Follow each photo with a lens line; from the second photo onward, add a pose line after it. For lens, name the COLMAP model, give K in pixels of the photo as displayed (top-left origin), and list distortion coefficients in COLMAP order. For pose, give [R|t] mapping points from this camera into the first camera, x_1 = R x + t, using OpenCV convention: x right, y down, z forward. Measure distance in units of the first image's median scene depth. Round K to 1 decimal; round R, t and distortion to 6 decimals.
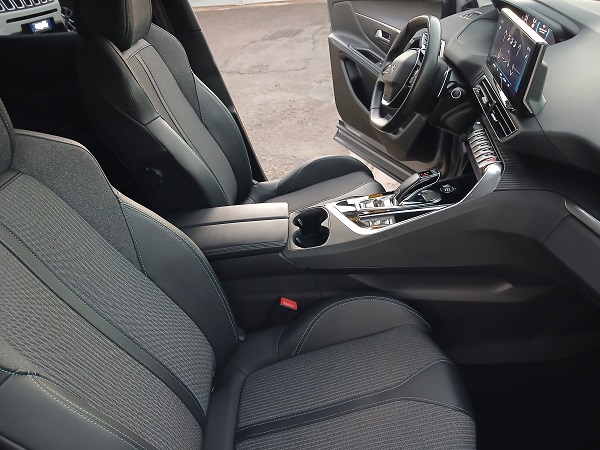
lens RADIAL K [[463.6, 0, 300.0], [0, 463.6, 225.0], [0, 0, 1]] dist [0.071885, -0.227545]
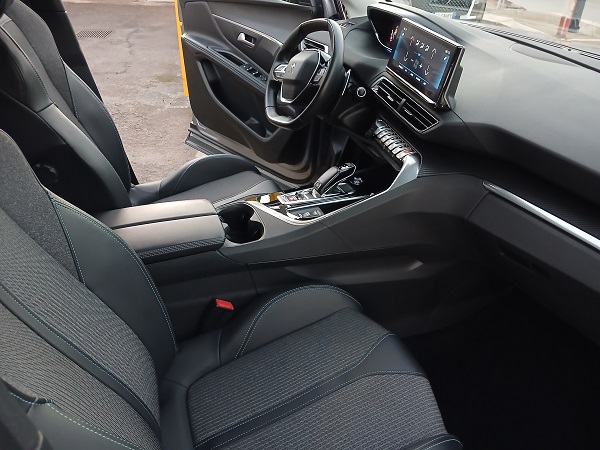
lens RADIAL K [[471.7, 0, 300.0], [0, 471.7, 225.0], [0, 0, 1]] dist [-0.003117, -0.003468]
pose [[0.922764, -0.058062, 0.380967, -0.225734], [0.068306, 0.997574, -0.013412, 0.029833], [-0.379264, 0.038398, 0.924492, 0.047434]]
